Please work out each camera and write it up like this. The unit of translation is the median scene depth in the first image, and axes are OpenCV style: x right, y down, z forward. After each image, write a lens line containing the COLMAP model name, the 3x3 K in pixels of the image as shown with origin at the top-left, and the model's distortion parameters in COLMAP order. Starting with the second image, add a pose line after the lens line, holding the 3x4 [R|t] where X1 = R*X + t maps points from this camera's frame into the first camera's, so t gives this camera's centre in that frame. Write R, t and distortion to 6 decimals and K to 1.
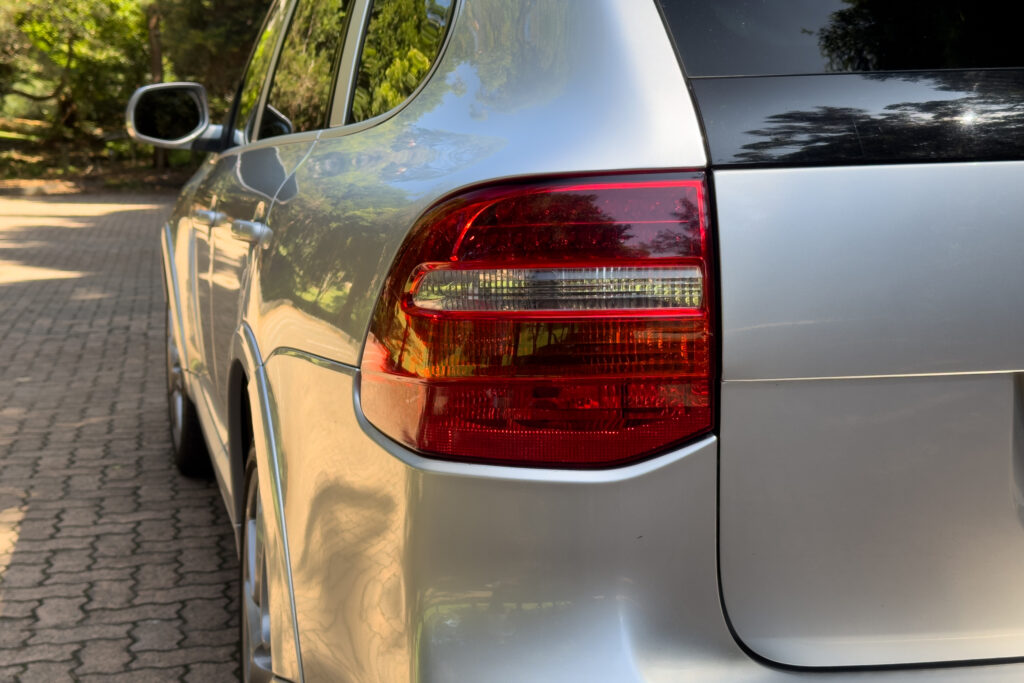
lens RADIAL K [[1442.9, 0, 506.6], [0, 1442.9, 335.9], [0, 0, 1]] dist [0.114133, 0.000000]
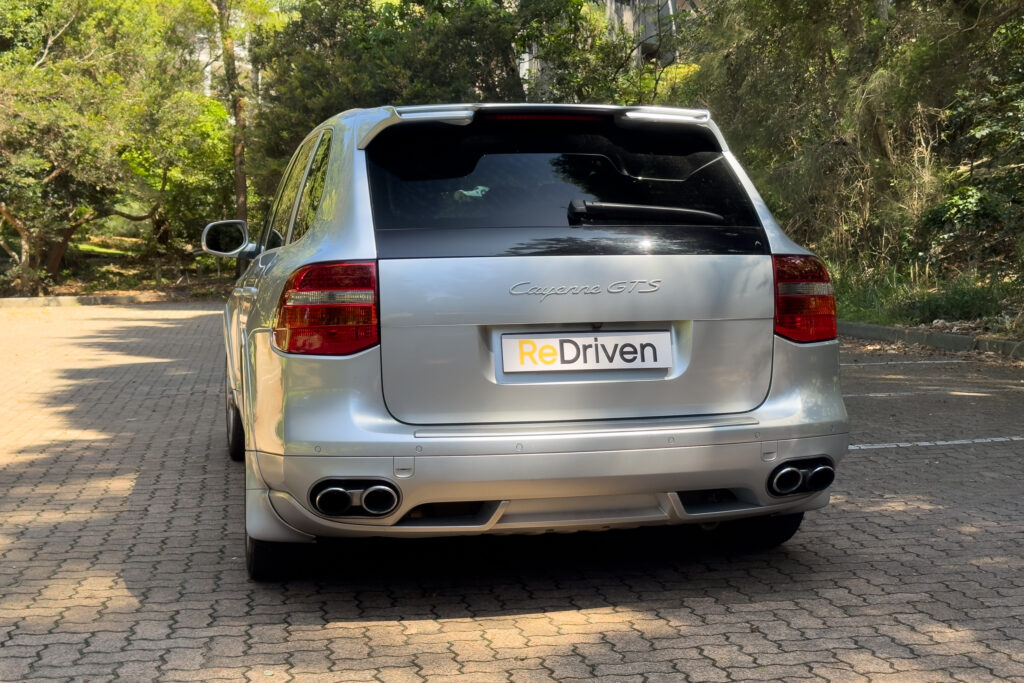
lens RADIAL K [[1442.9, 0, 515.5], [0, 1442.9, 346.5], [0, 0, 1]] dist [0.114133, 0.000000]
pose [[0.998772, -0.001088, -0.049531, 0.092278], [-0.002357, 0.997583, -0.069443, 0.045014], [0.049487, 0.069474, 0.996356, -0.324317]]
